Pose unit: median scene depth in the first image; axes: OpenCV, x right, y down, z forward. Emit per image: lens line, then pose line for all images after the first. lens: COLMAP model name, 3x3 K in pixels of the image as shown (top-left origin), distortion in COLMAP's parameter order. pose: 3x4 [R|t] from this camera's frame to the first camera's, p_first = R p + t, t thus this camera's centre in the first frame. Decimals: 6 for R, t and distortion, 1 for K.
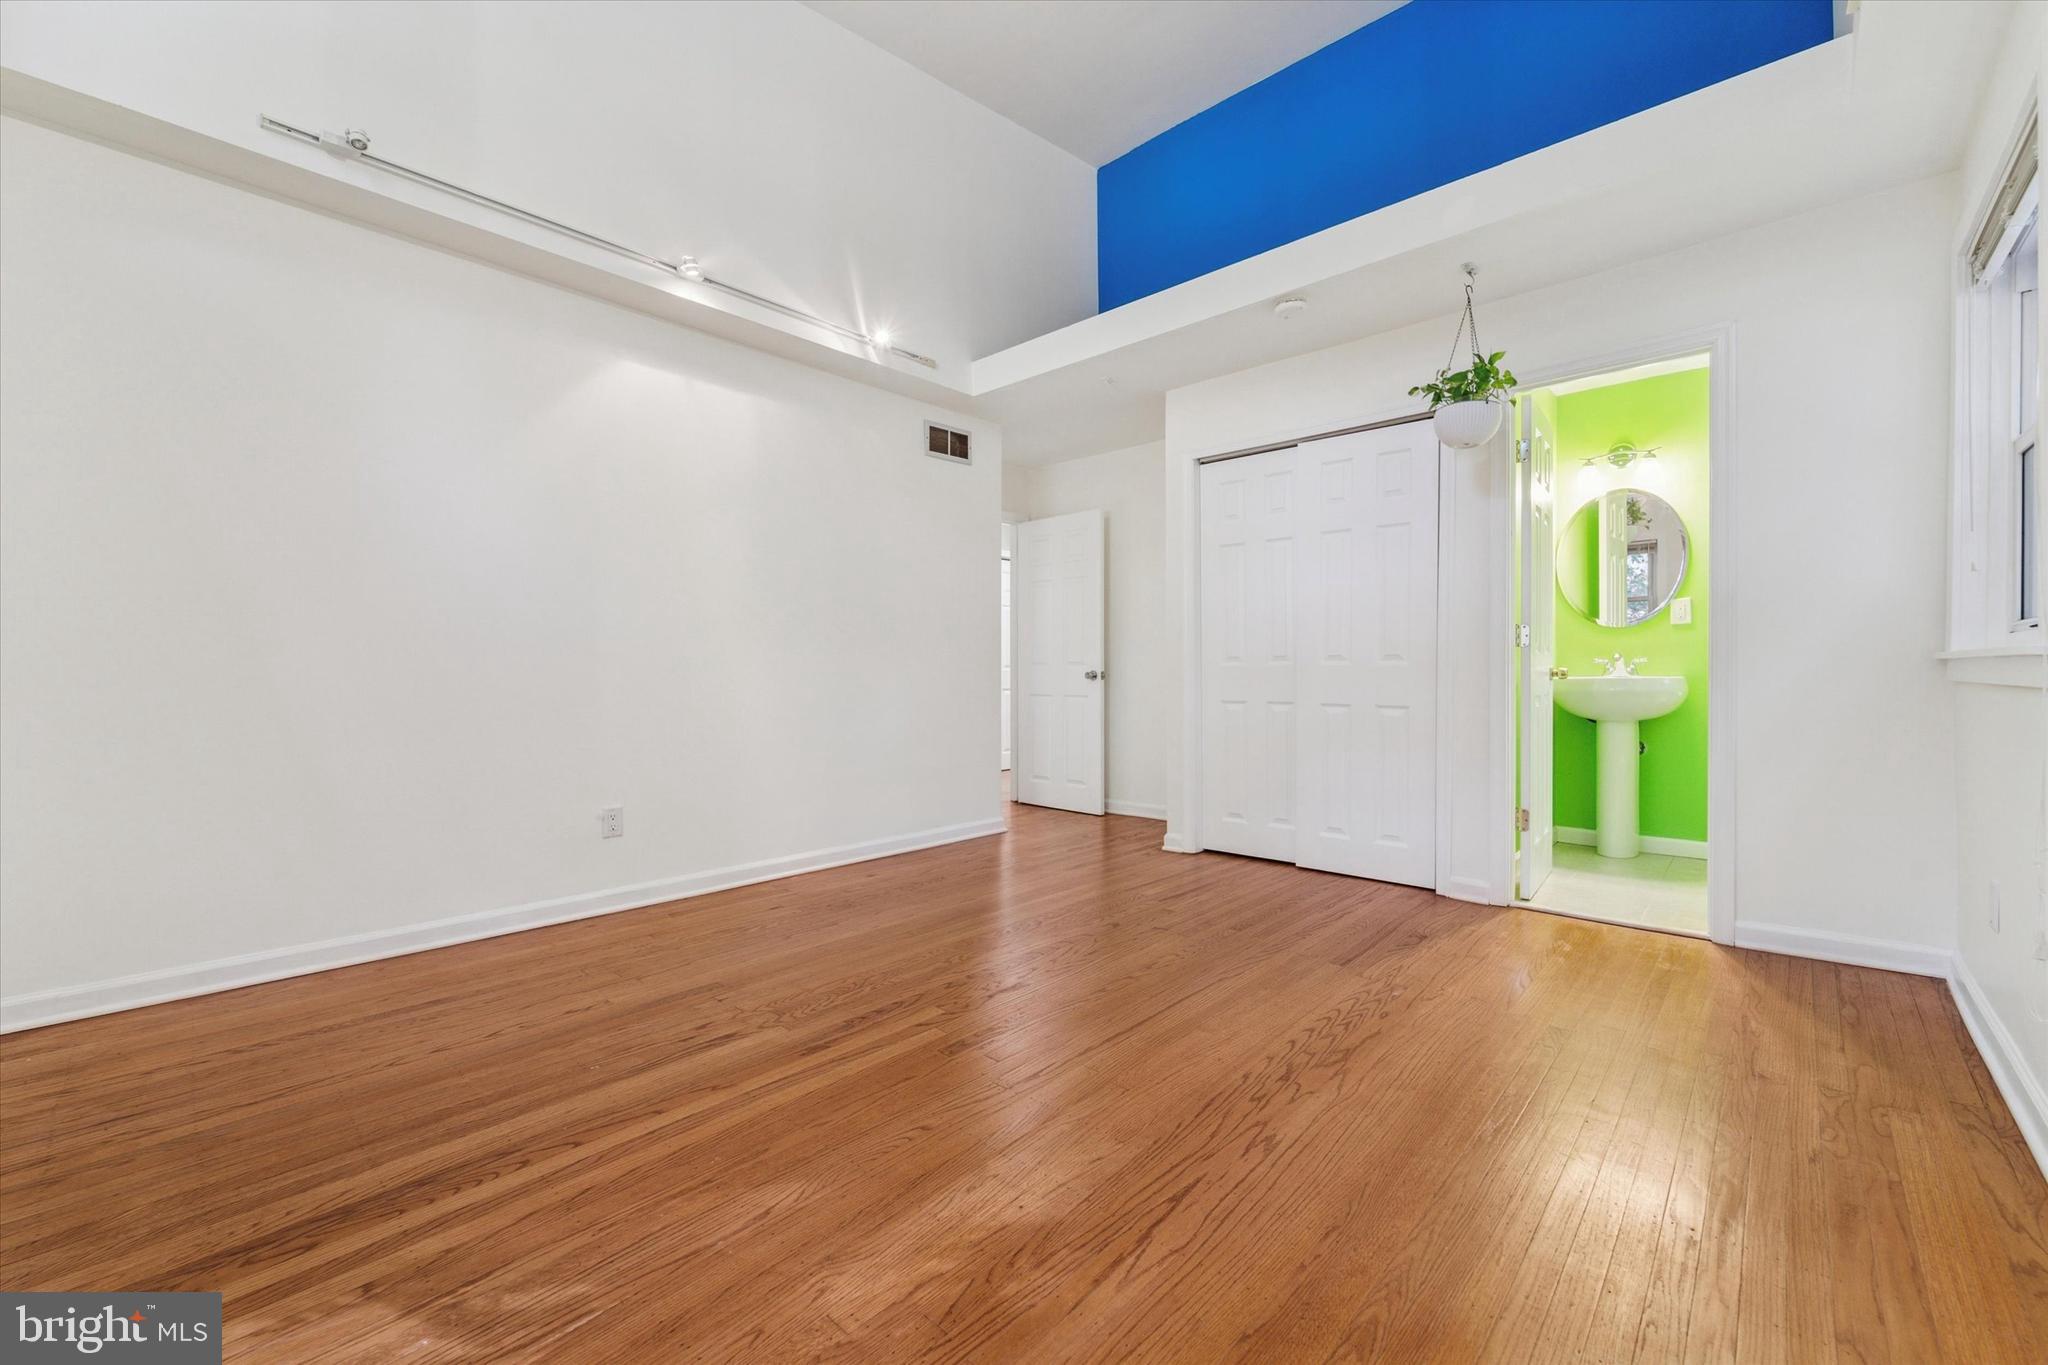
lens RADIAL K [[822.0, 0, 1026.5], [0, 822.0, 680.2], [0, 0, 1]] dist [0.001583, -0.000199]
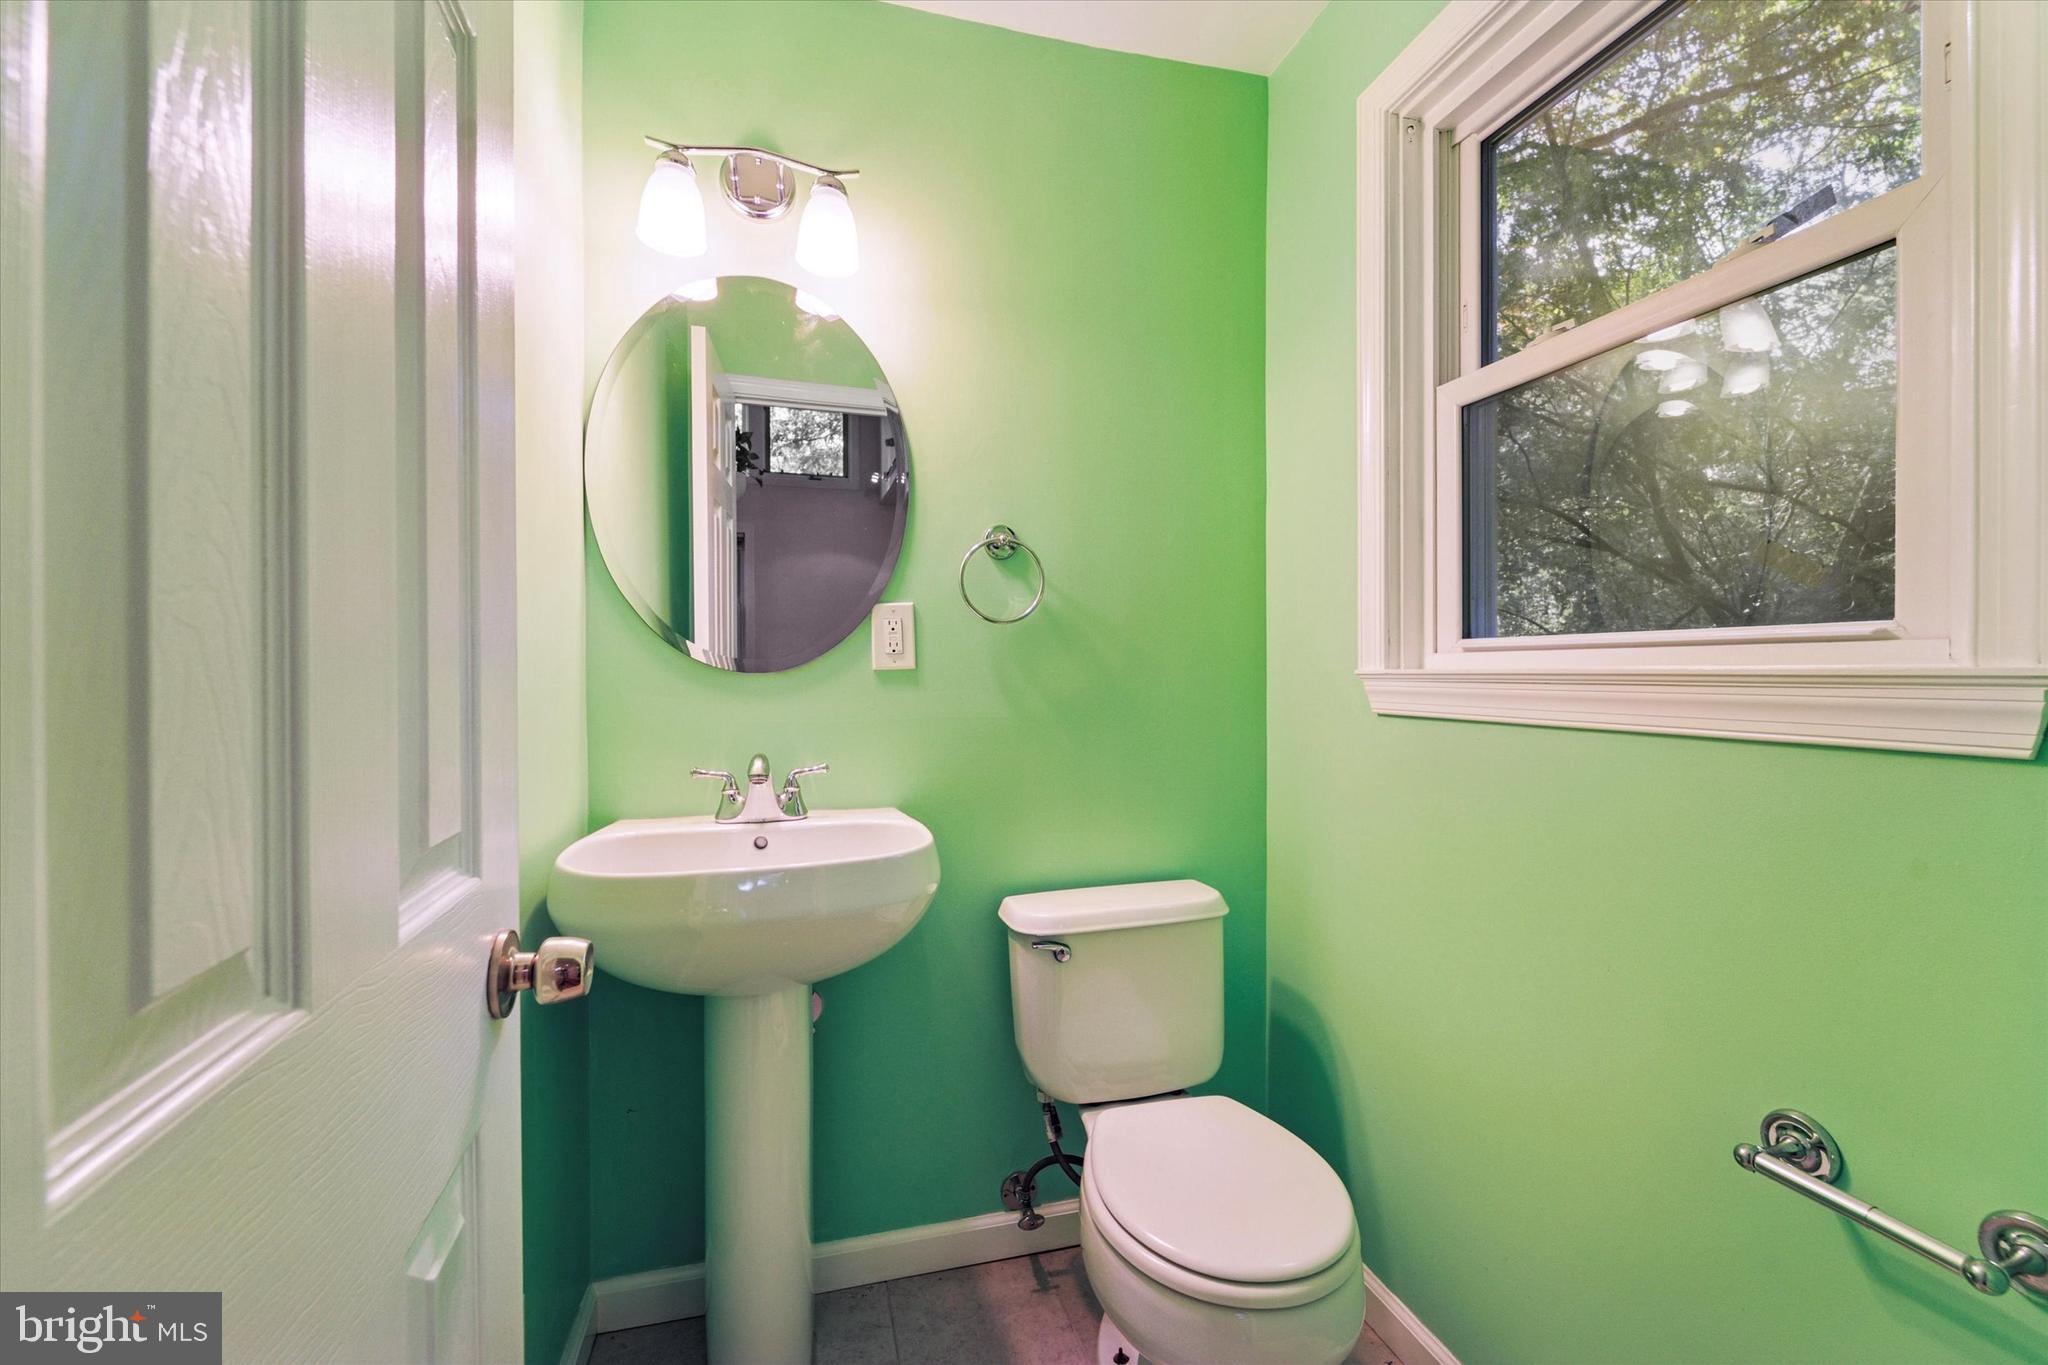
lens RADIAL K [[822.0, 0, 1026.5], [0, 822.0, 680.2], [0, 0, 1]] dist [0.001583, -0.000199]
pose [[0.519432, -0.003316, 0.854505, 0.475502], [0.008117, 0.999966, -0.001054, -0.059727], [-0.854473, 0.007484, 0.519442, 0.711268]]
